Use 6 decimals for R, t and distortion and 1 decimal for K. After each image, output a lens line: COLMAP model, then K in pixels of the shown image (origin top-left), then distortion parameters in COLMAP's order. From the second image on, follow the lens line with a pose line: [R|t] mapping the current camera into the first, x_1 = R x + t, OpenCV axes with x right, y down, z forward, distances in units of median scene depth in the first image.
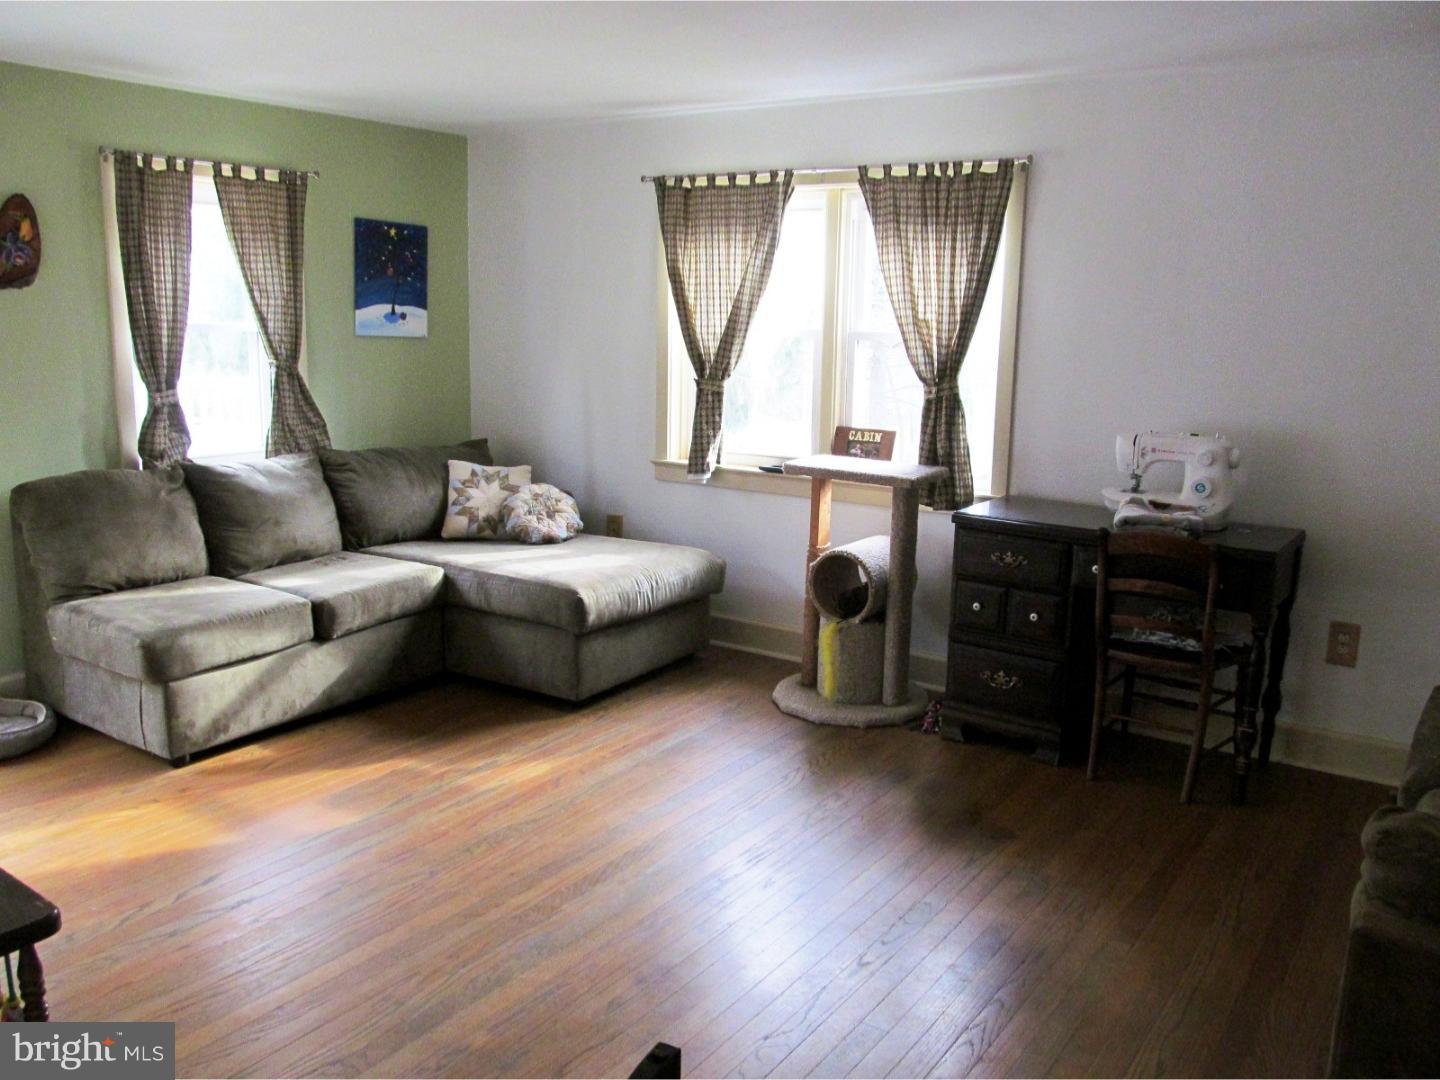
lens RADIAL K [[1193.7, 0, 719.9], [0, 1193.7, 541.2], [0, 0, 1]] dist [-0.060193, 0.028438]
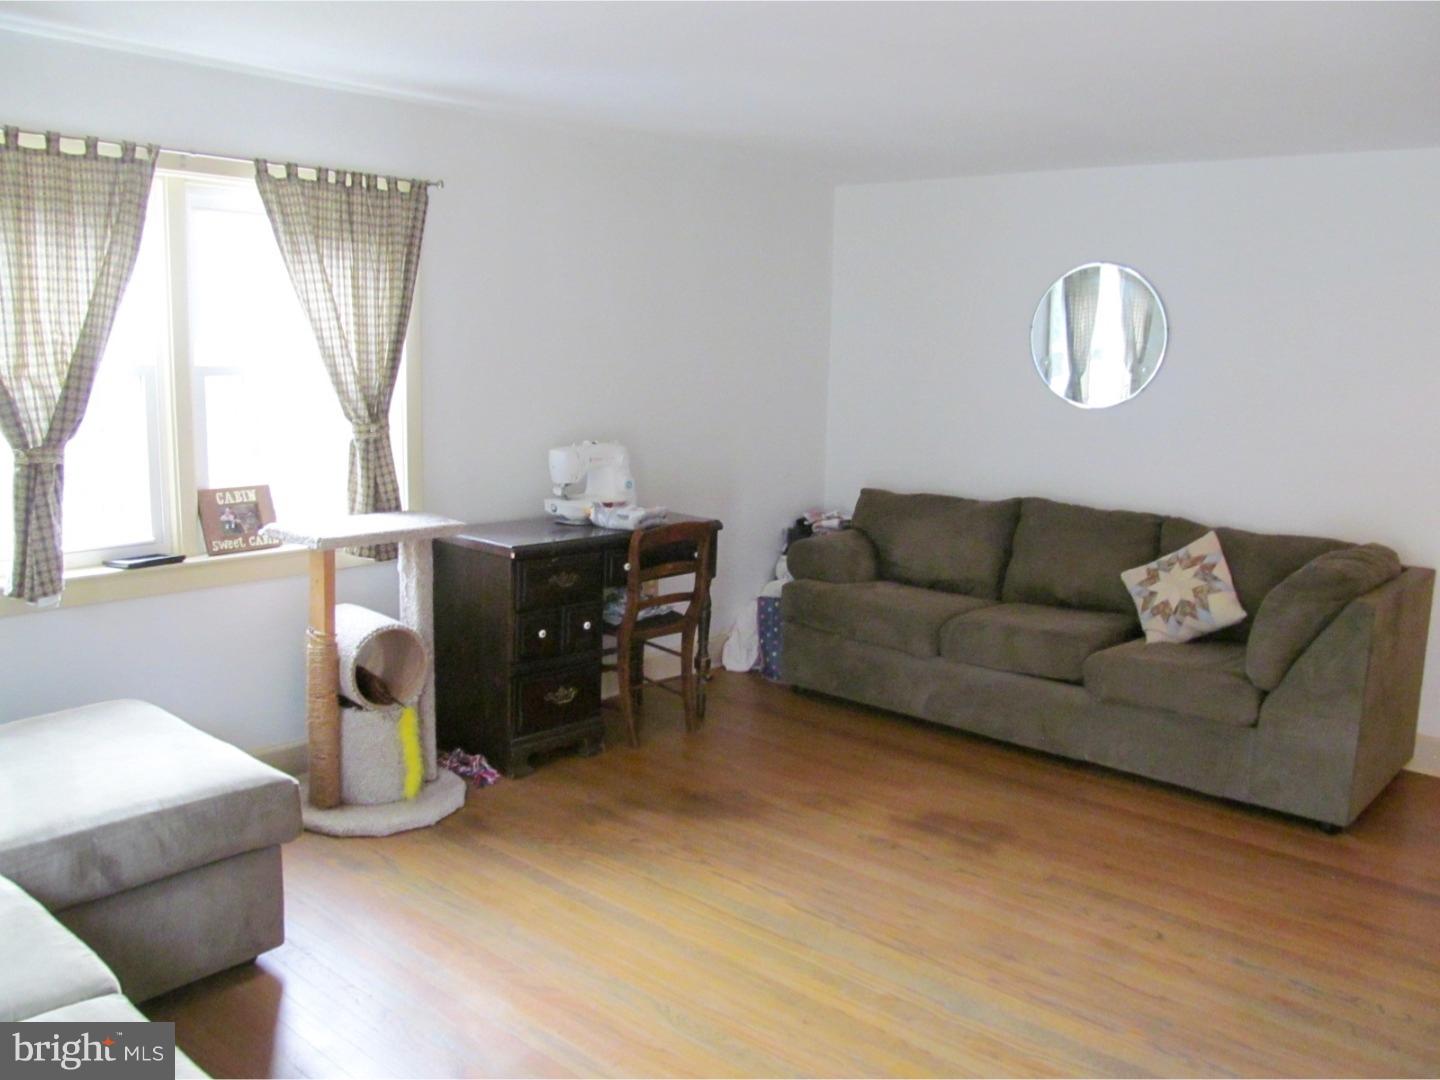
lens RADIAL K [[1193.7, 0, 720.7], [0, 1193.7, 539.2], [0, 0, 1]] dist [-0.060193, 0.028438]
pose [[0.113787, -0.186180, 0.975904, -0.635783], [0.160905, 0.972770, 0.166821, -0.144873], [-0.980389, 0.138045, 0.140646, 0.597836]]
